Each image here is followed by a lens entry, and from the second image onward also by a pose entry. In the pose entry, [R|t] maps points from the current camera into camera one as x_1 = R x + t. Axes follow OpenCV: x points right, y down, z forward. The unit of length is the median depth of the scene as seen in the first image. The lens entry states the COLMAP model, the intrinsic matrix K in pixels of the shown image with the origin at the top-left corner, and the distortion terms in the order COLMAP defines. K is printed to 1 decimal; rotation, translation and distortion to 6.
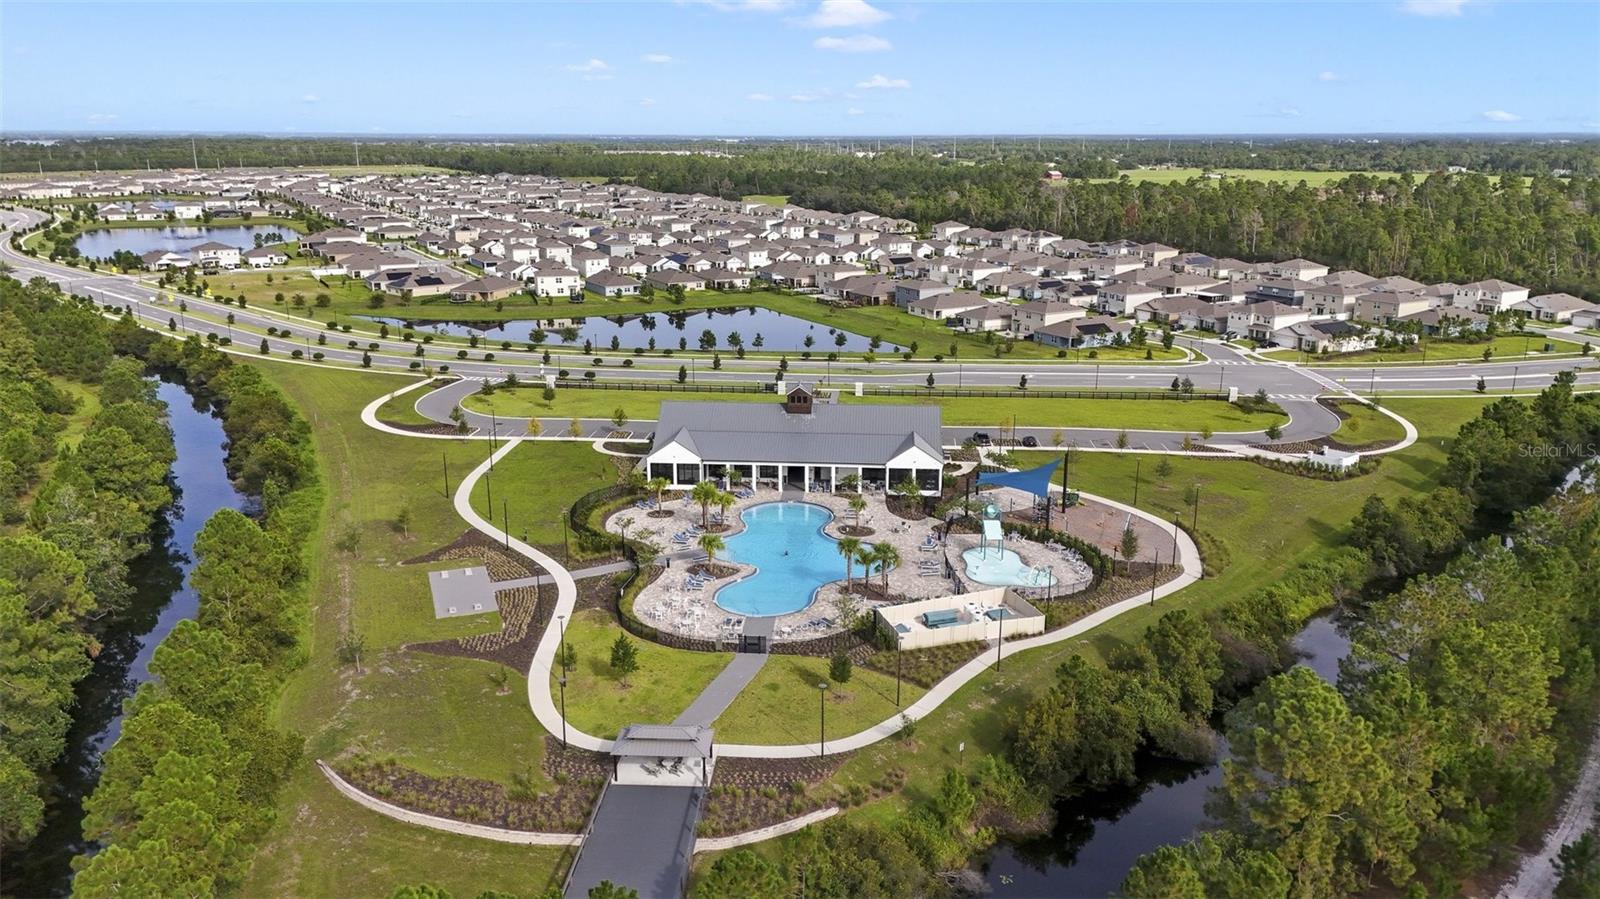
lens RADIAL K [[1269.9, 0, 800.0], [0, 1269.9, 449.5], [0, 0, 1]] dist [0.183075, -0.203698]
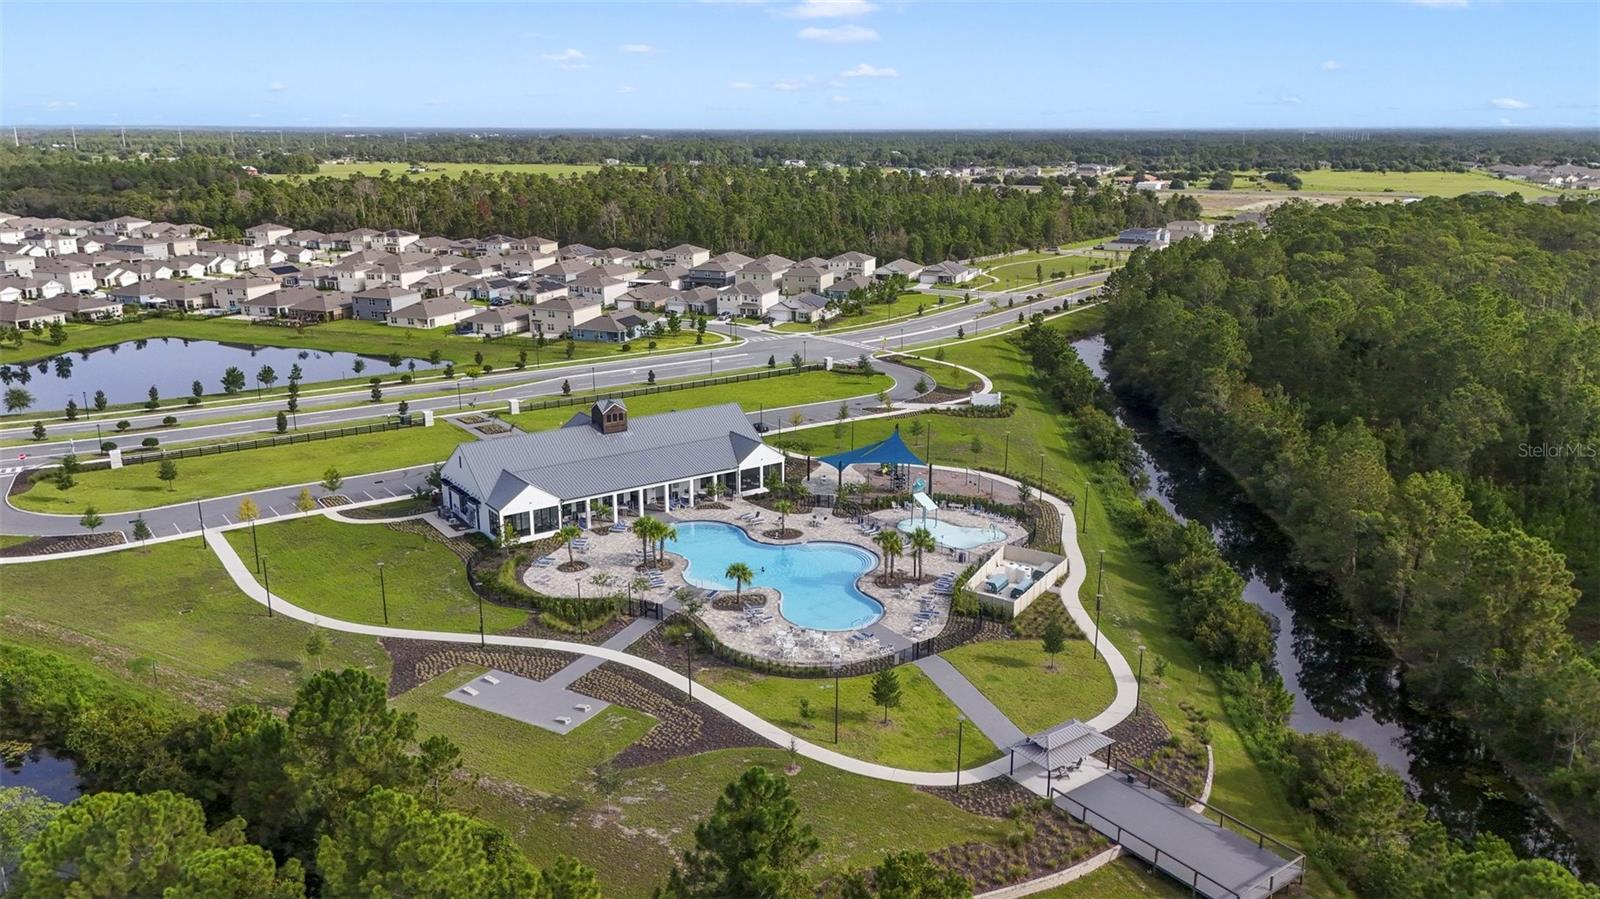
lens RADIAL K [[1269.9, 0, 800.0], [0, 1269.9, 449.5], [0, 0, 1]] dist [0.183075, -0.203698]
pose [[0.774244, -0.166675, 0.610545, -0.303649], [0.164578, 0.984533, 0.060066, -0.032828], [-0.611114, 0.053976, 0.789700, 0.130205]]
